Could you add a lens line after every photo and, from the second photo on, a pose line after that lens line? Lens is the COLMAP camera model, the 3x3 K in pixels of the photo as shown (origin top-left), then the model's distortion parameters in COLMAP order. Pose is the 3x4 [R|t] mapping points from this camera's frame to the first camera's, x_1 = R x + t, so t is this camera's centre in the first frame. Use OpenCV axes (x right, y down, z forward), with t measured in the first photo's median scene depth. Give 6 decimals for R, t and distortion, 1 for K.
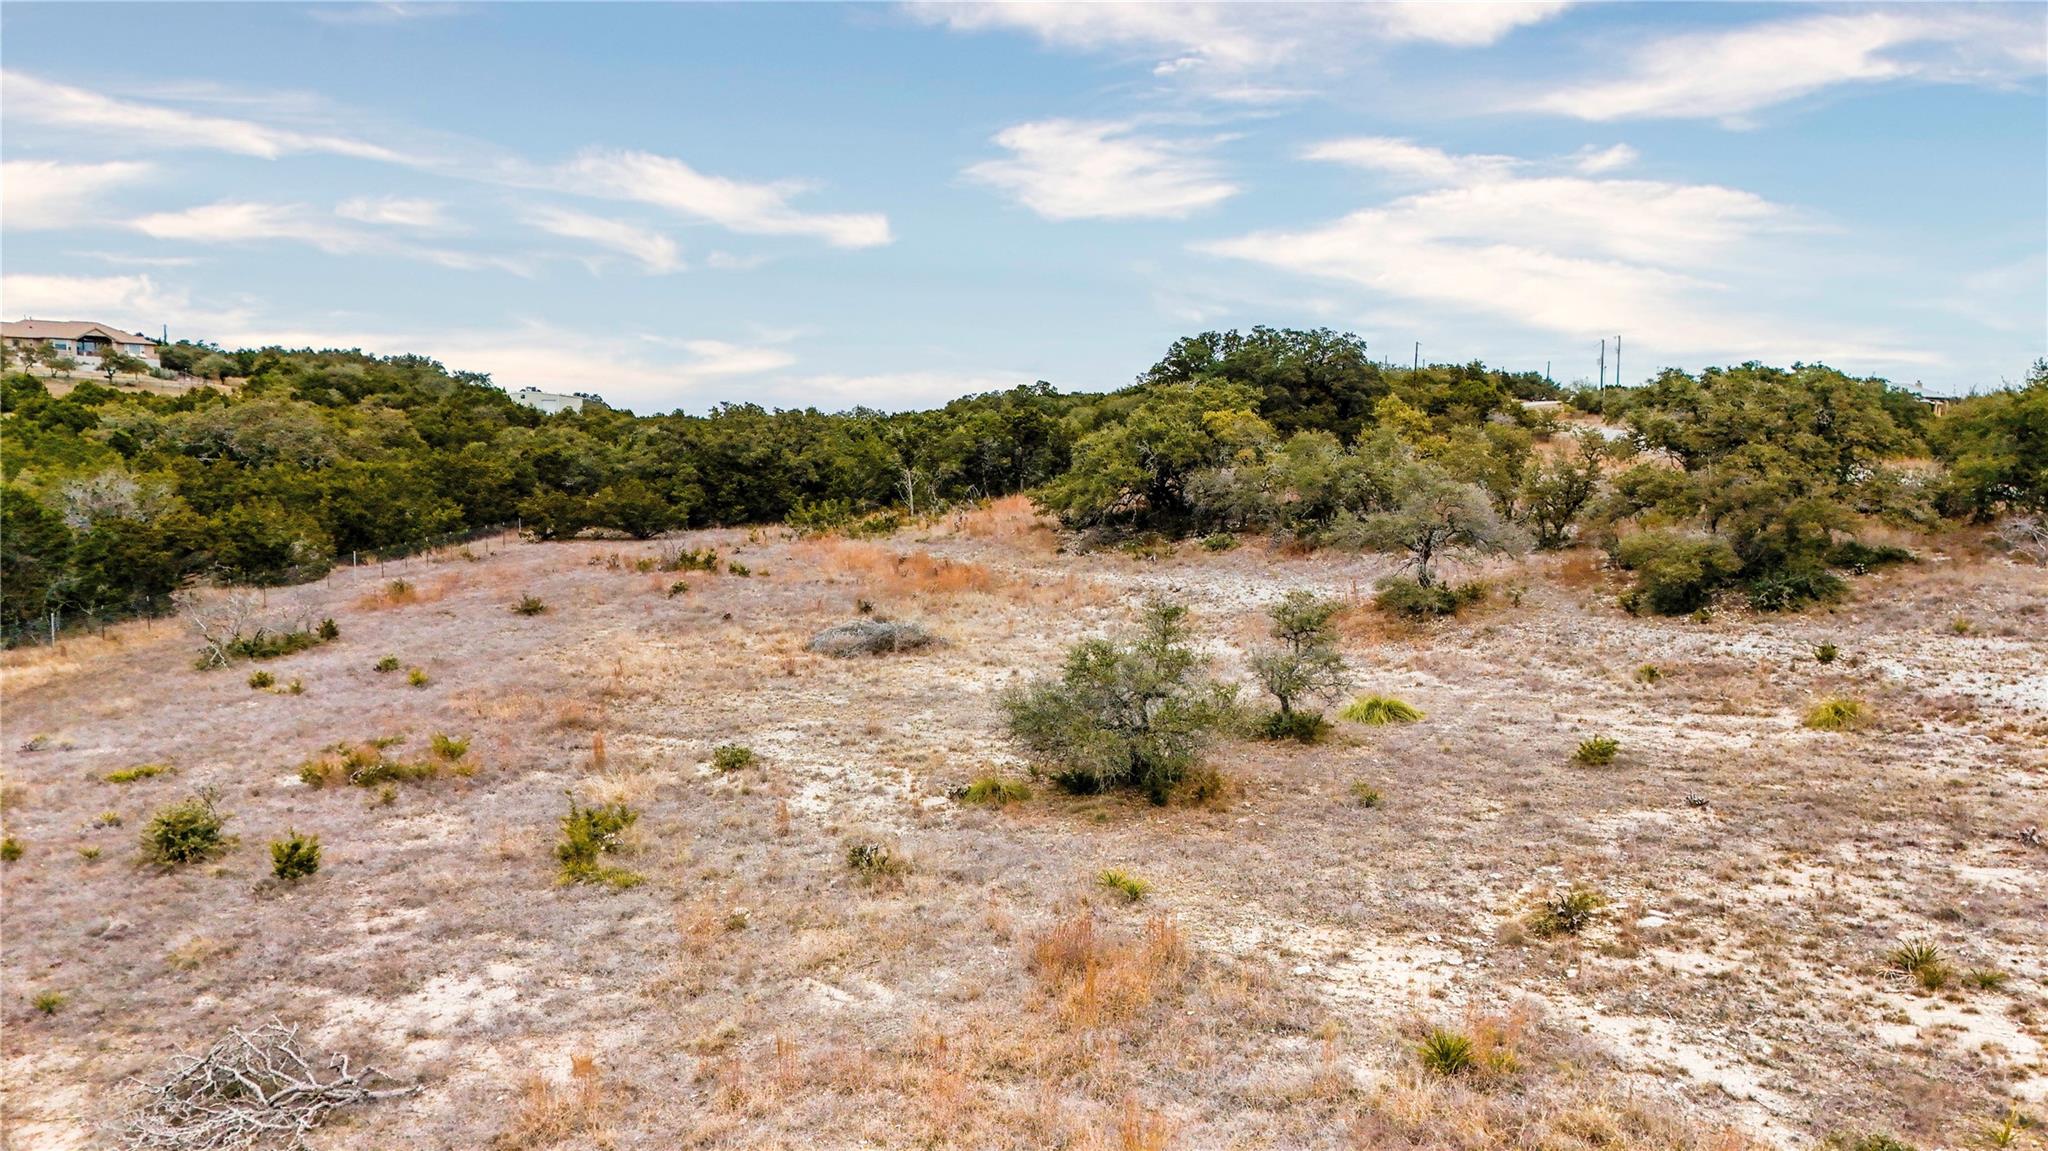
lens RADIAL K [[1506.2, 0, 1010.9], [0, 1506.2, 523.3], [0, 0, 1]] dist [0.057459, -0.066812]
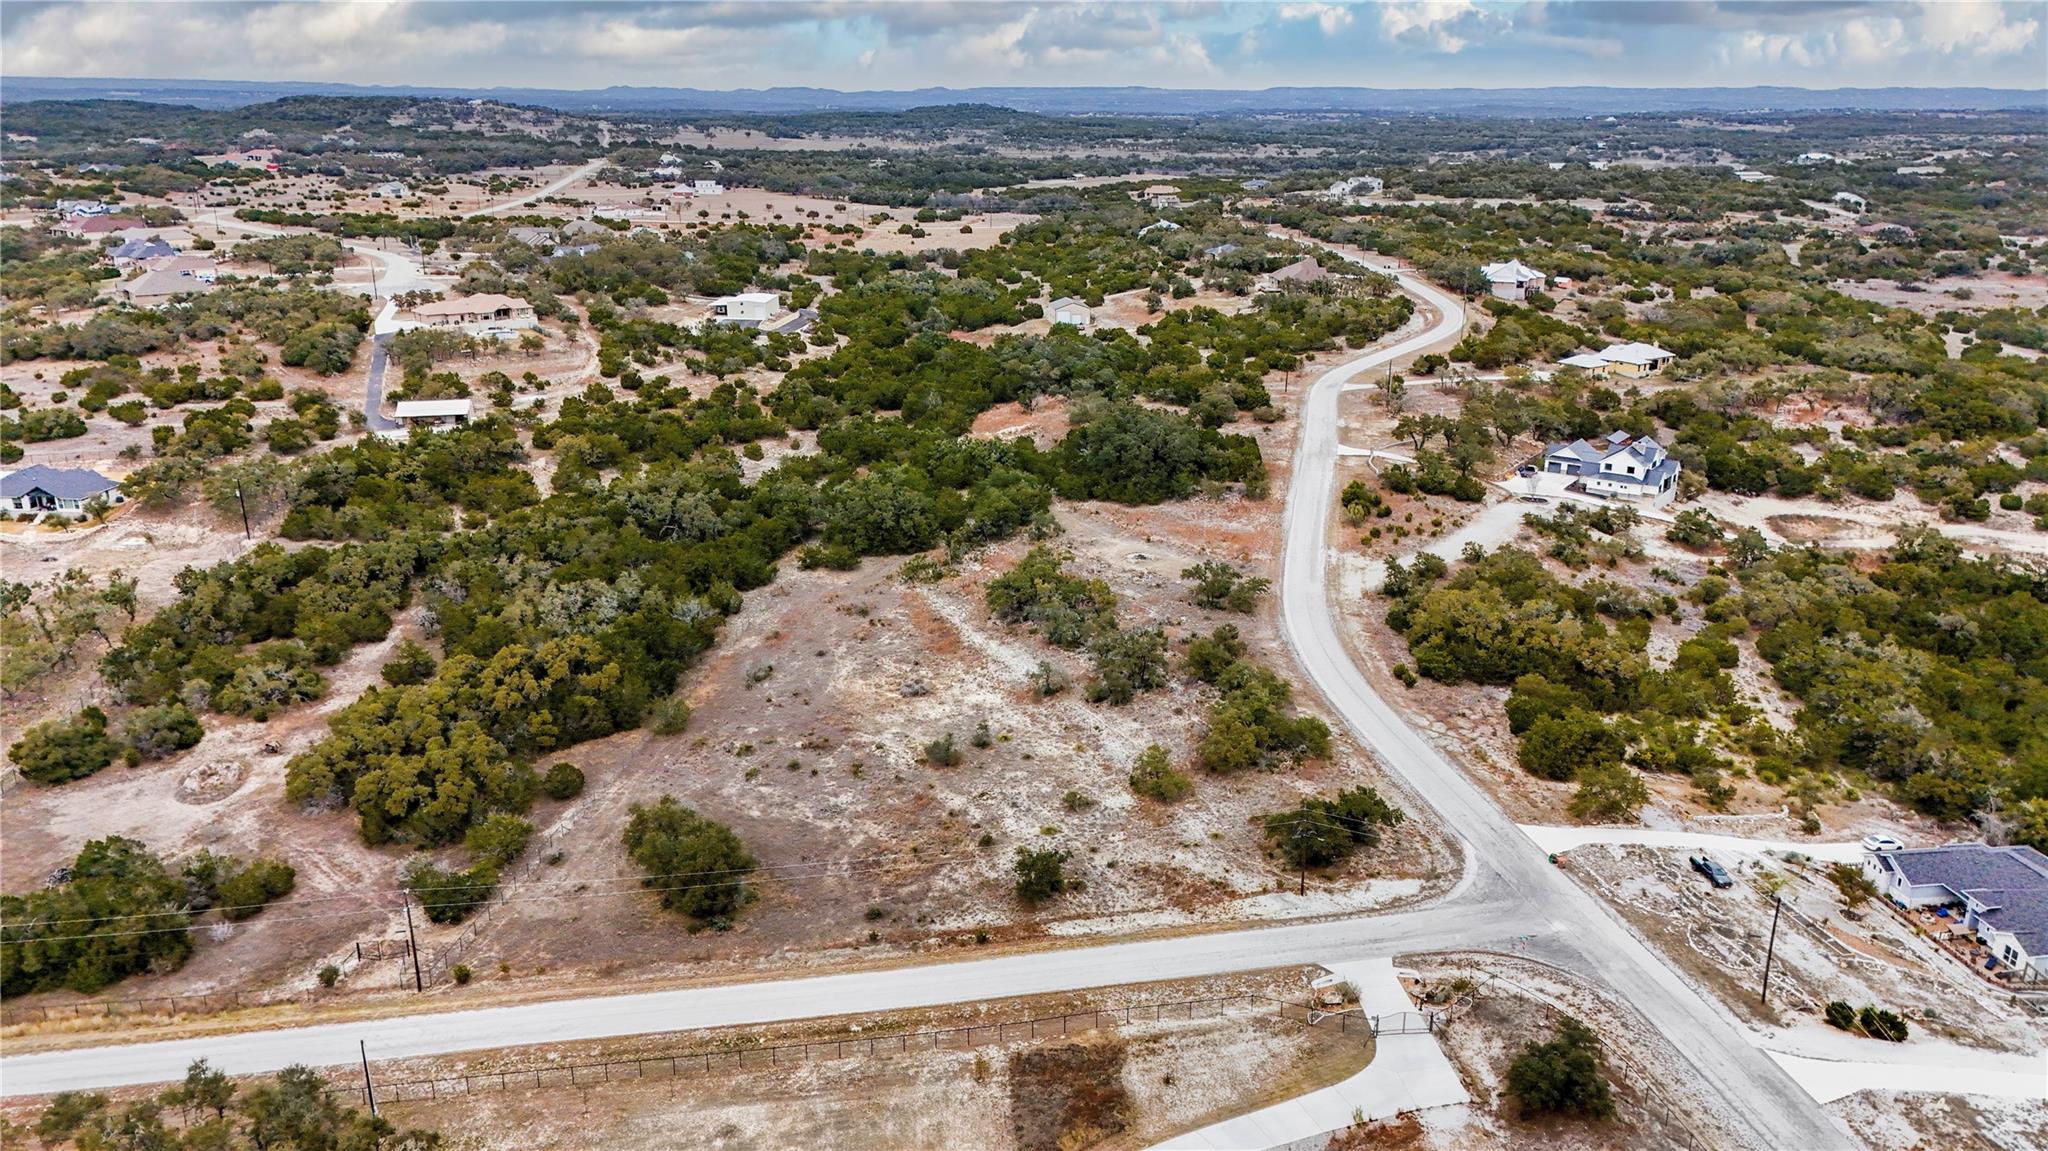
lens RADIAL K [[1492.1, 0, 1024.0], [0, 1492.1, 575.5], [0, 0, 1]] dist [0.075873, -0.073030]
pose [[0.995628, 0.028813, -0.088855, 0.601196], [-0.004293, 0.964346, 0.264612, -1.409268], [0.093312, -0.263073, 0.960253, -2.988036]]
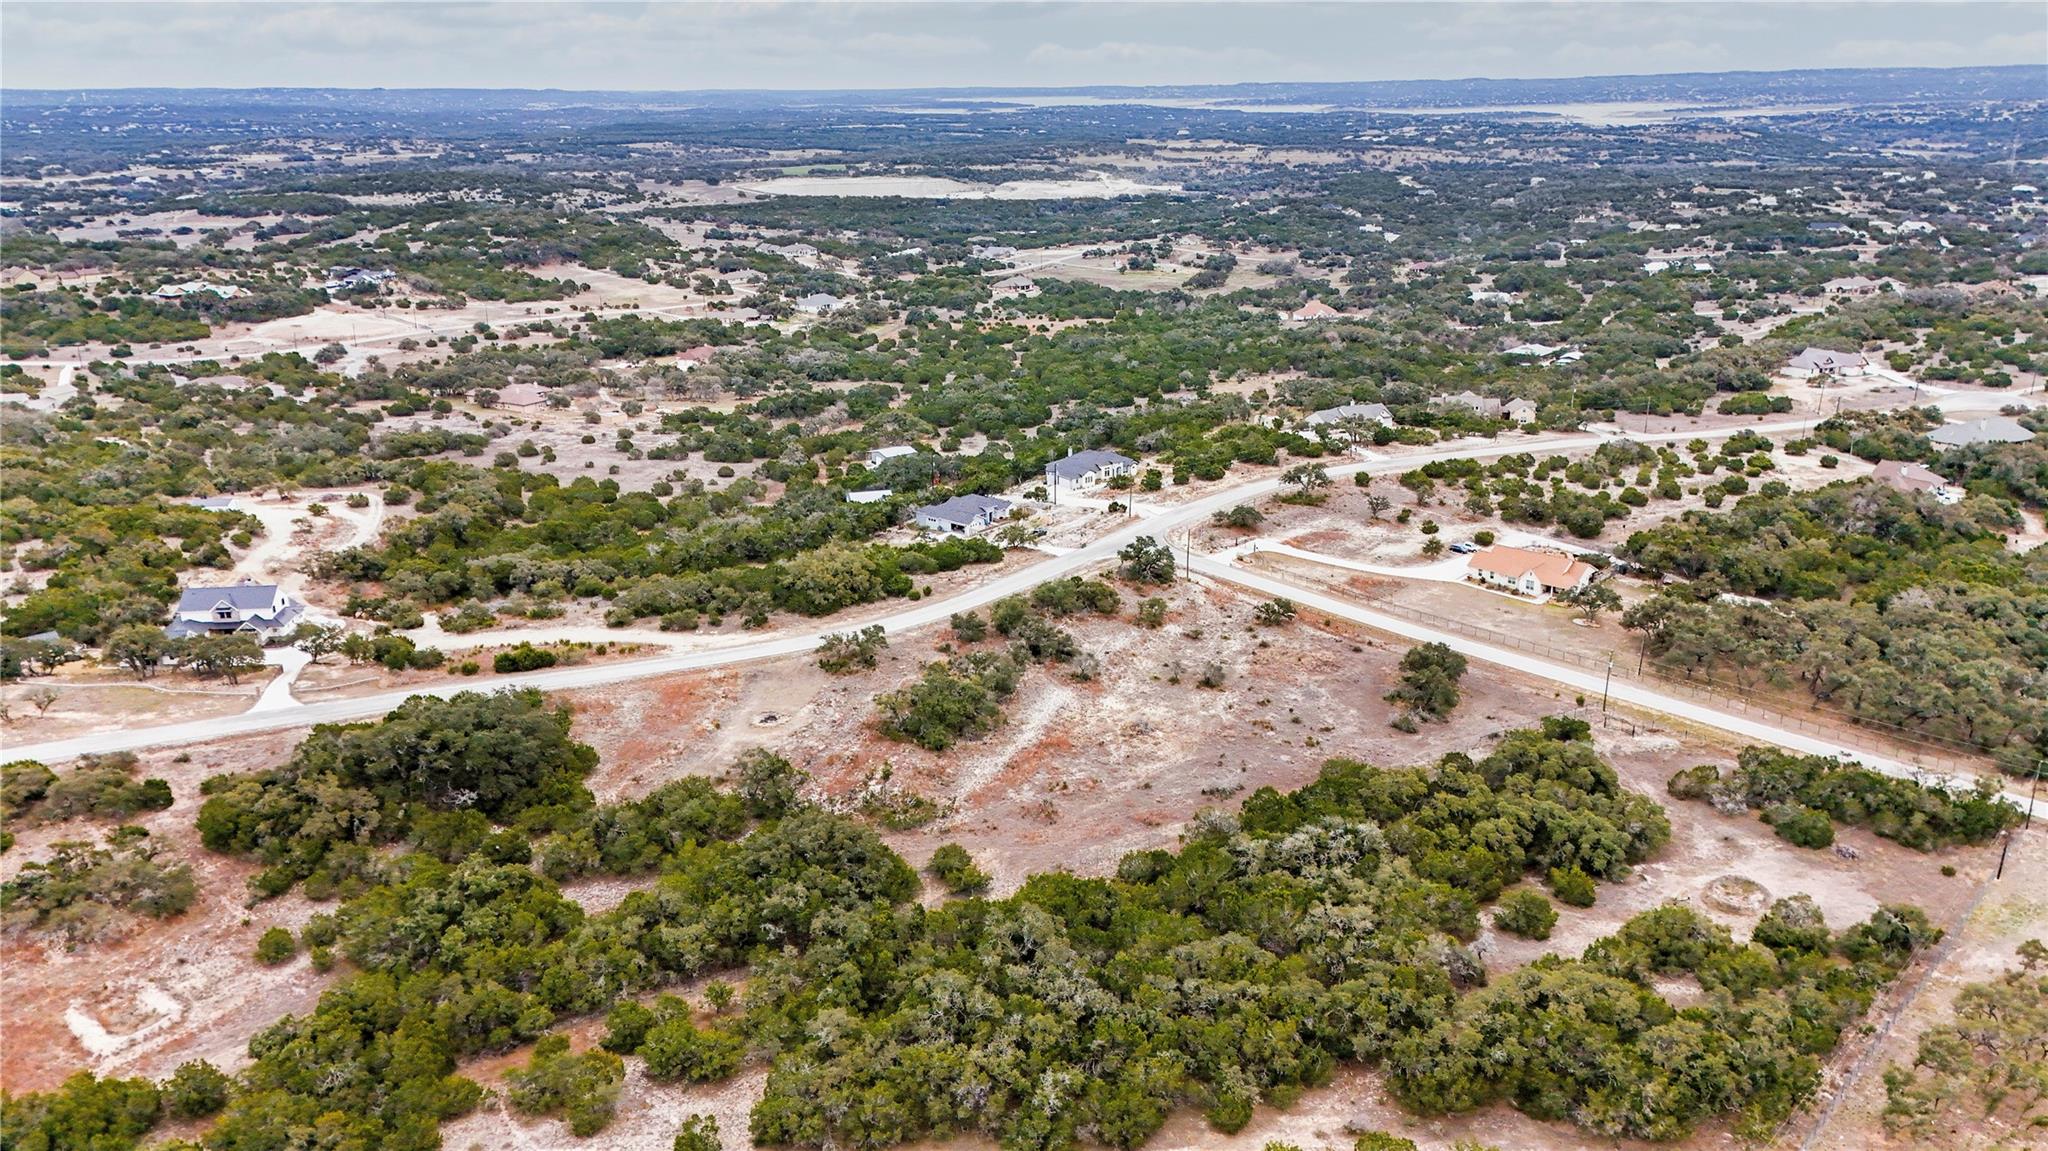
lens RADIAL K [[1492.1, 0, 1024.0], [0, 1492.1, 575.5], [0, 0, 1]] dist [0.075873, -0.073030]
pose [[-0.588762, -0.251483, 0.768190, -3.671501], [0.048267, 0.937735, 0.343981, -2.184087], [-0.806864, 0.239601, -0.539965, 4.103869]]
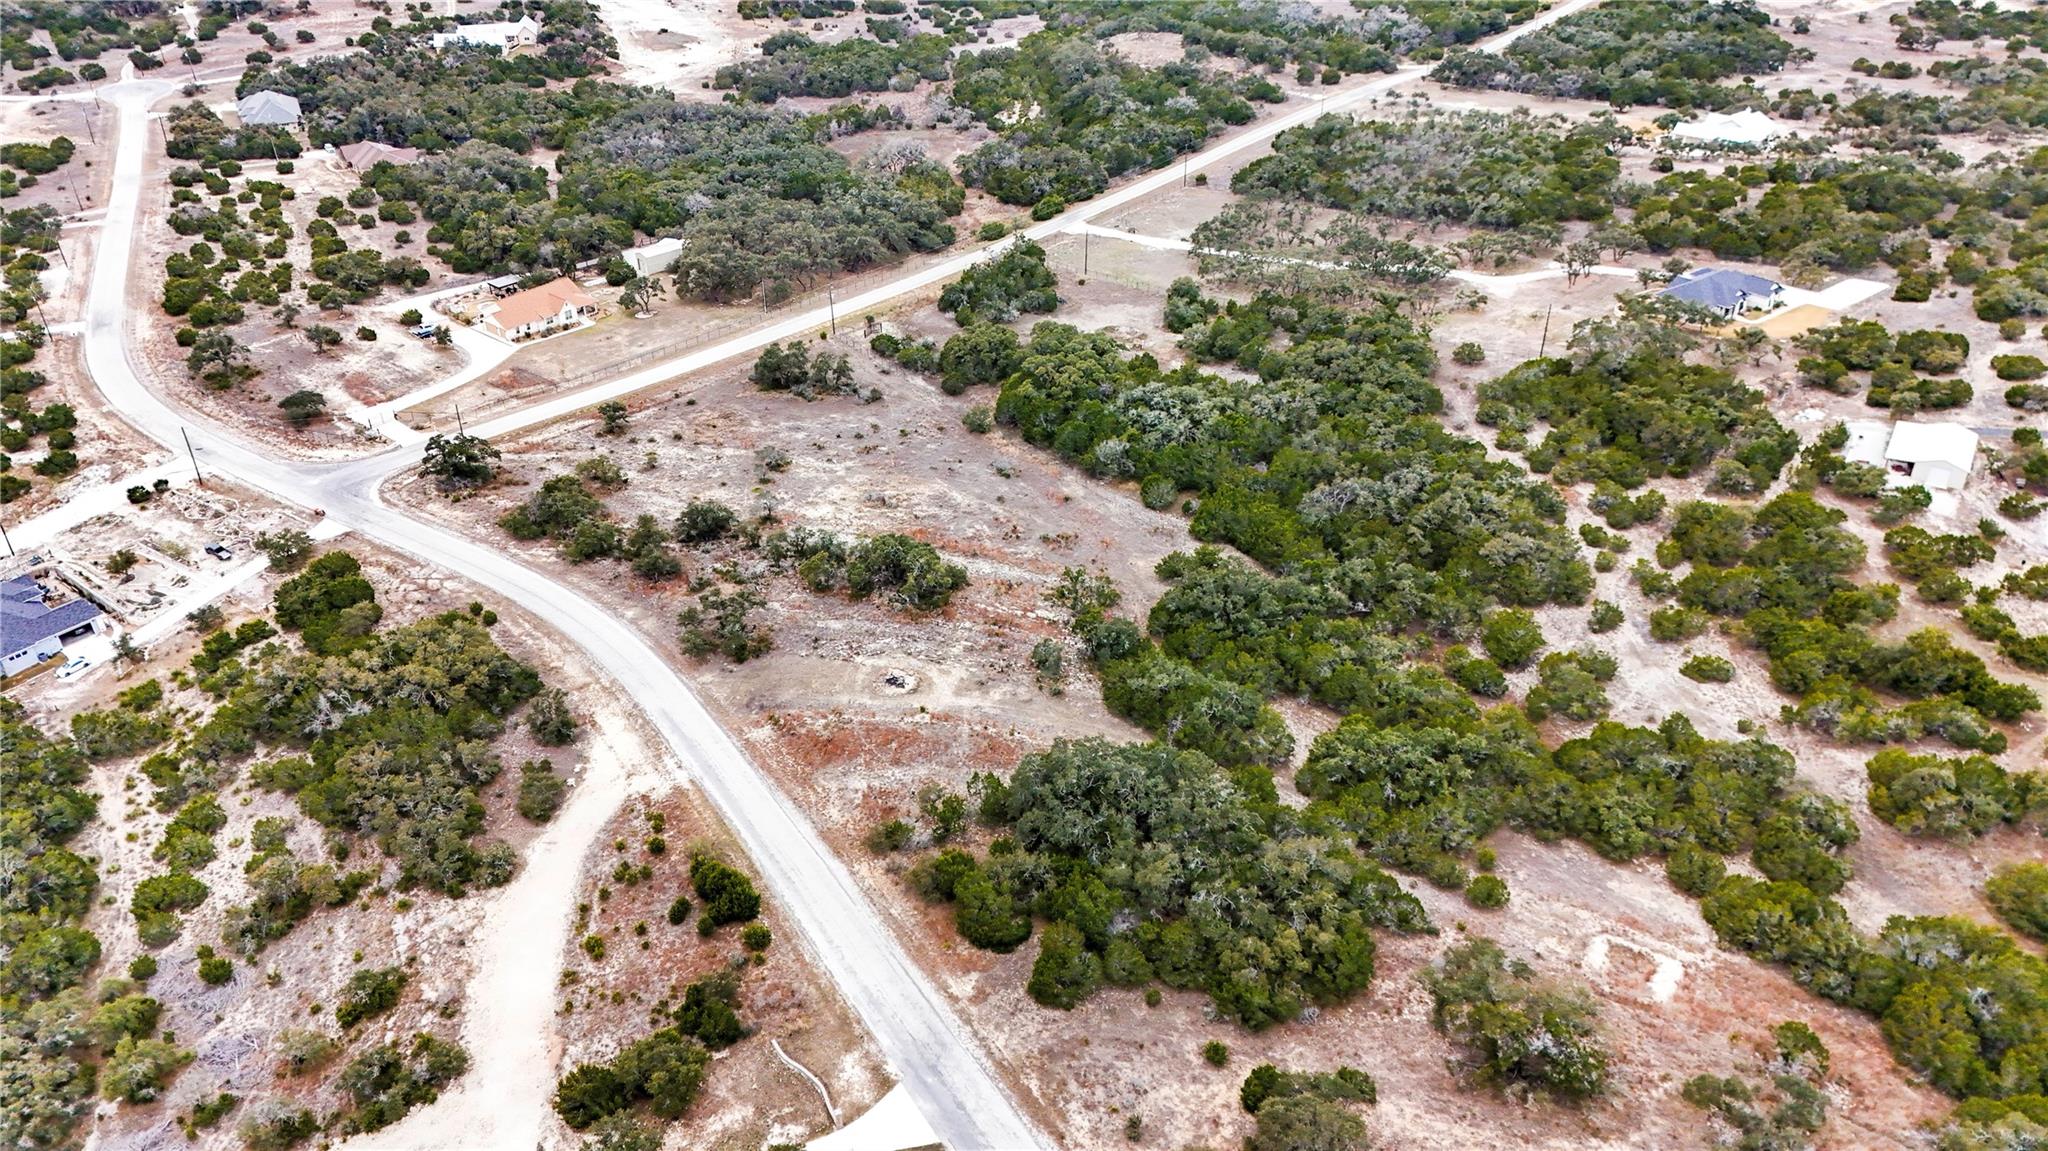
lens RADIAL K [[1513.7, 0, 1024.0], [0, 1513.7, 575.5], [0, 0, 1]] dist [0.073910, -0.058306]
pose [[-0.786057, 0.334554, -0.519795, 2.388586], [-0.018383, 0.827860, 0.560633, -2.728781], [0.617880, 0.450245, -0.644596, 5.076277]]
